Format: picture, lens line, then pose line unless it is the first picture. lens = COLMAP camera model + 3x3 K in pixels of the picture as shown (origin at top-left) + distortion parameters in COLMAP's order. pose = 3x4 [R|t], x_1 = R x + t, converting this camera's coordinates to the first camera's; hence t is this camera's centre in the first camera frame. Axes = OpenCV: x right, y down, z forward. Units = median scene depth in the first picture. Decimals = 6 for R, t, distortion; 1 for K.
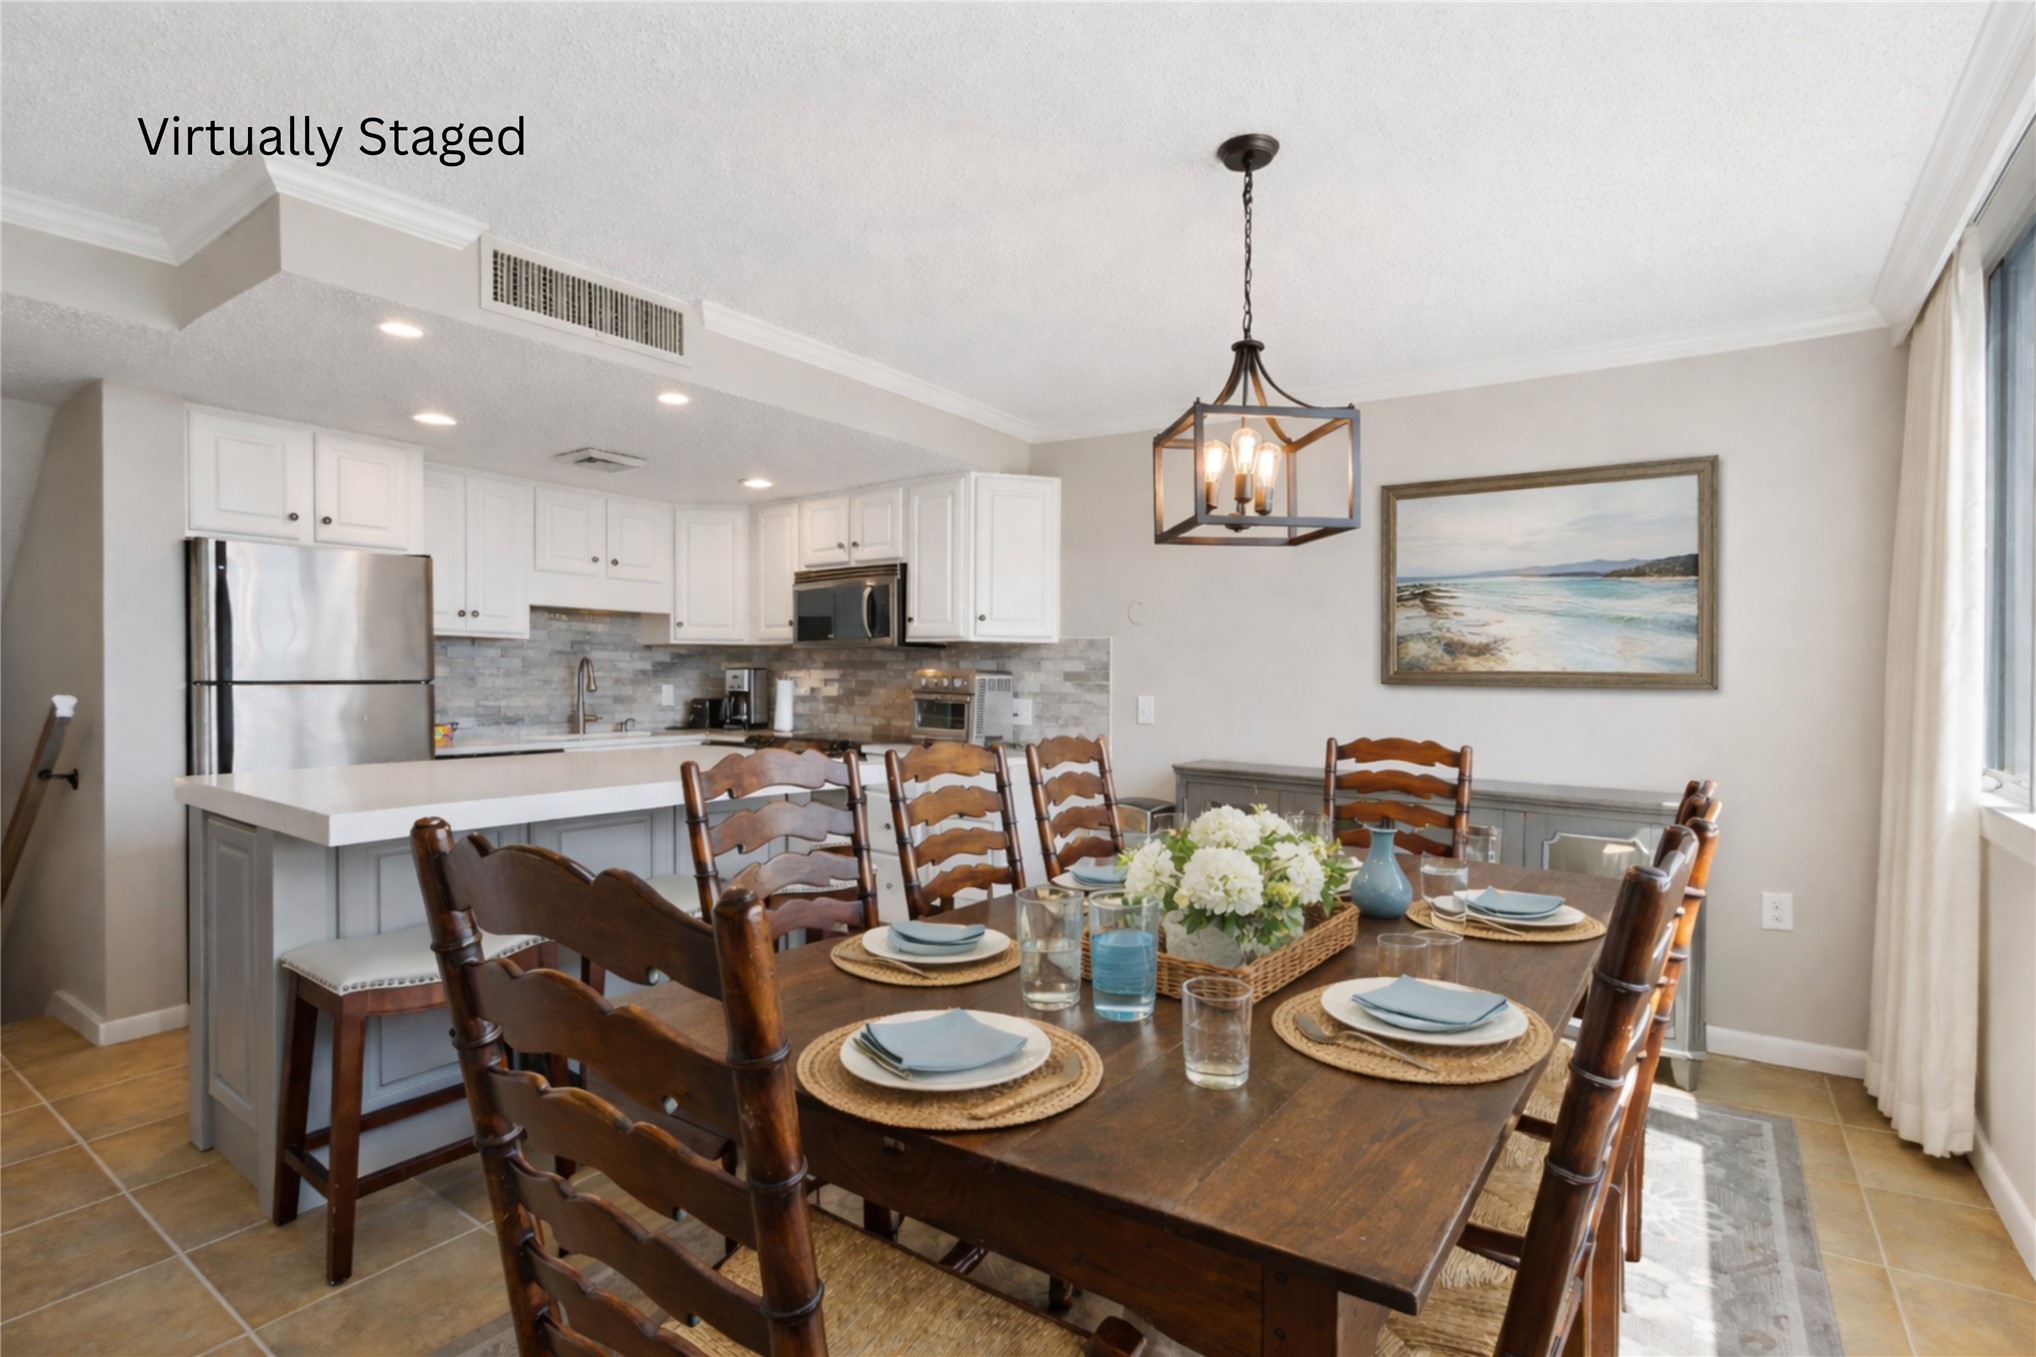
lens RADIAL K [[974.5, 0, 999.3], [0, 974.5, 664.2], [0, 0, 1]] dist [-0.017076, 0.000931]
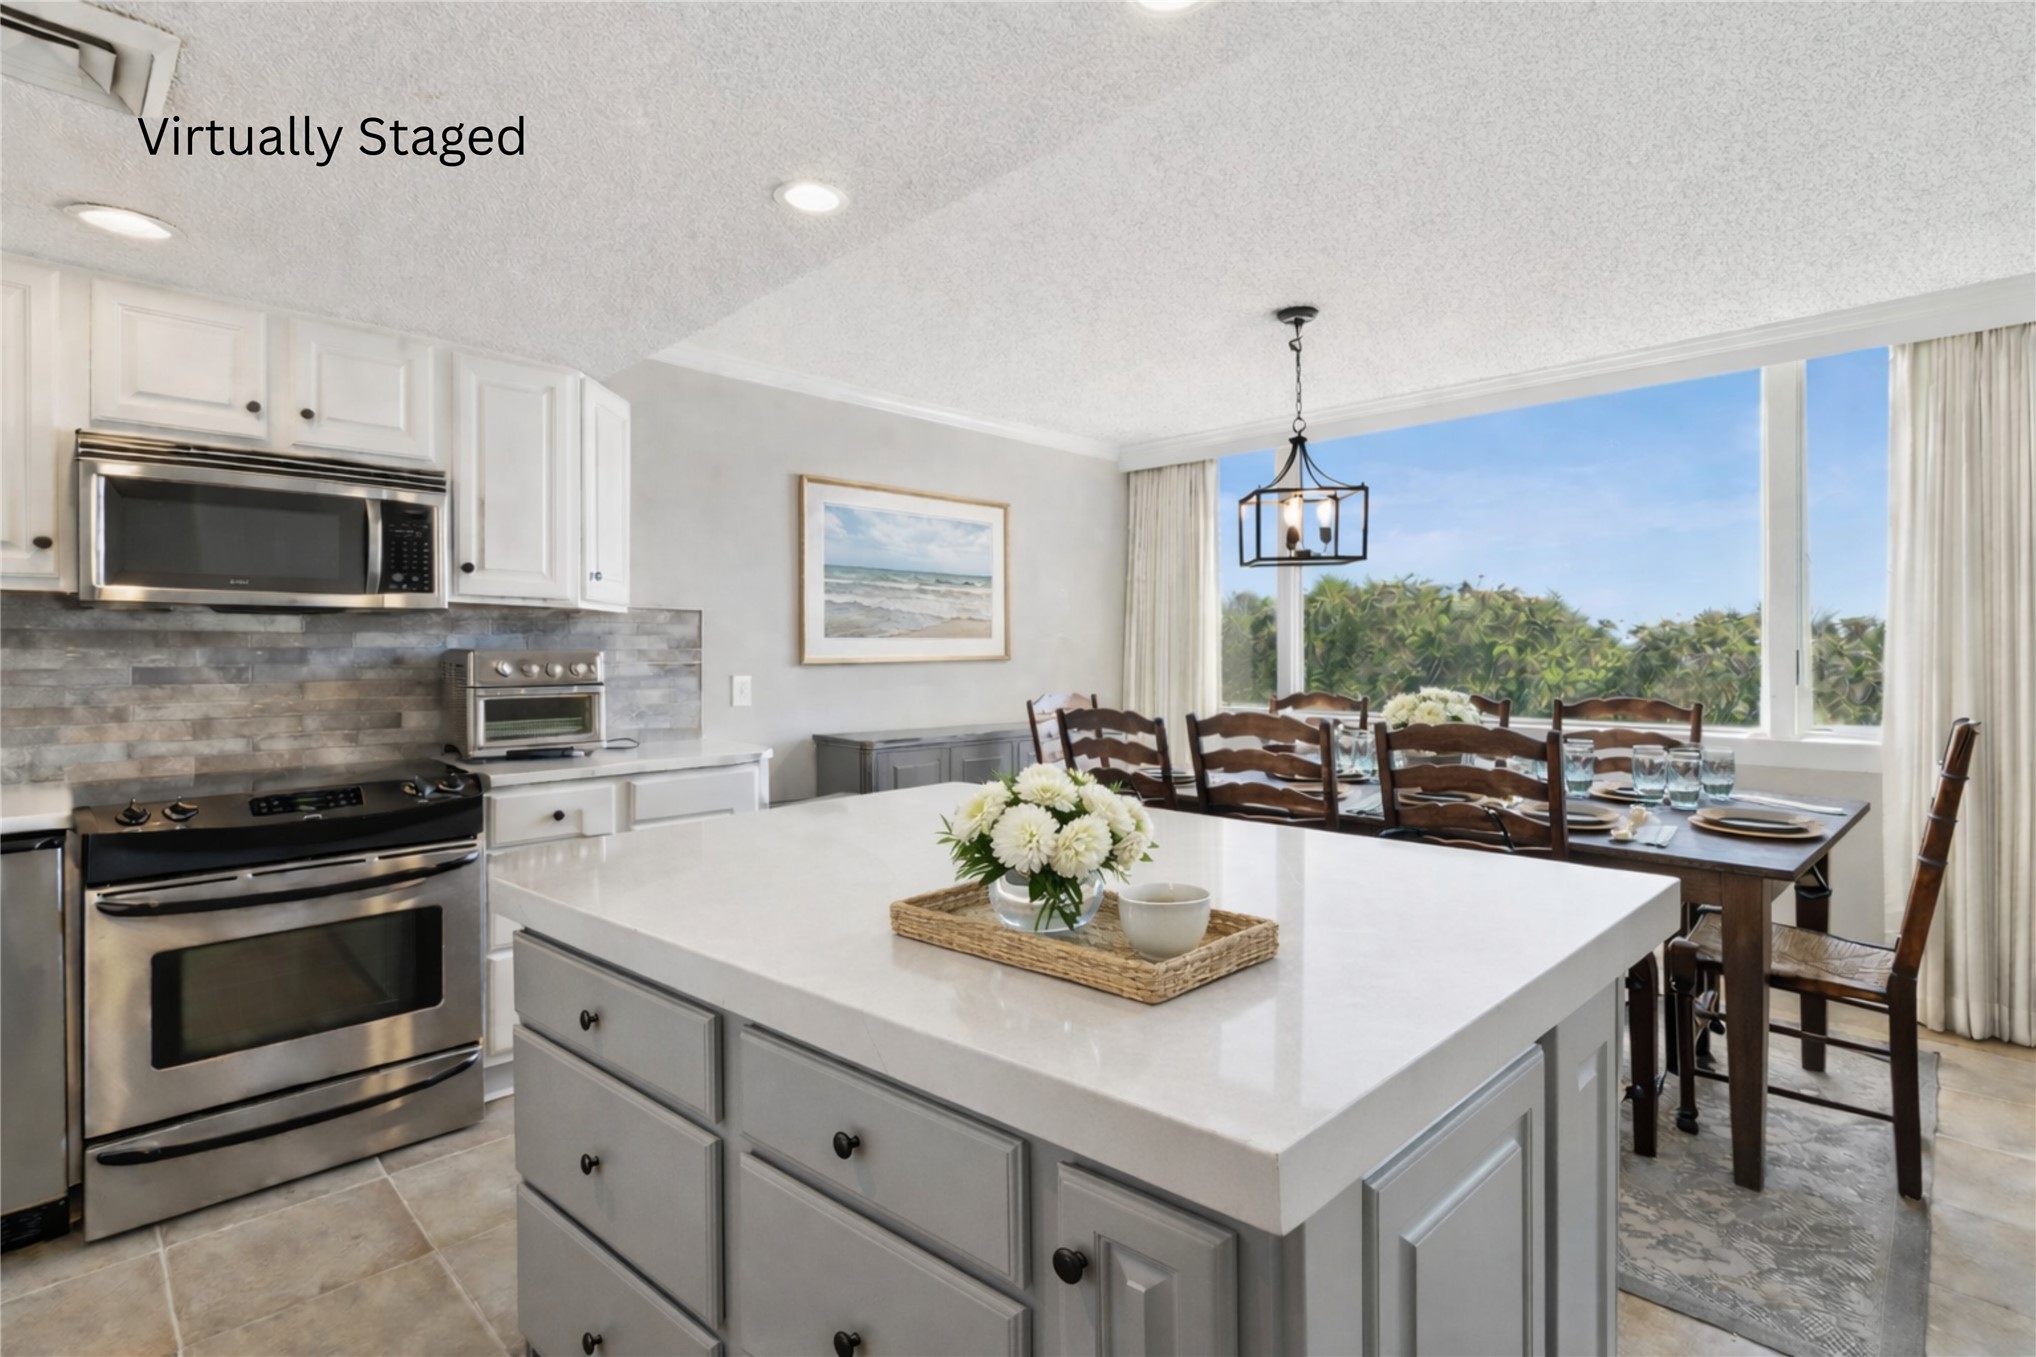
lens RADIAL K [[956.9, 0, 988.7], [0, 956.9, 655.5], [0, 0, 1]] dist [-0.004226, 0.000197]
pose [[0.162425, -0.006366, 0.986700, -0.492626], [-0.003208, 0.999970, 0.006980, 0.004847], [-0.986716, -0.004299, 0.162400, 0.462313]]
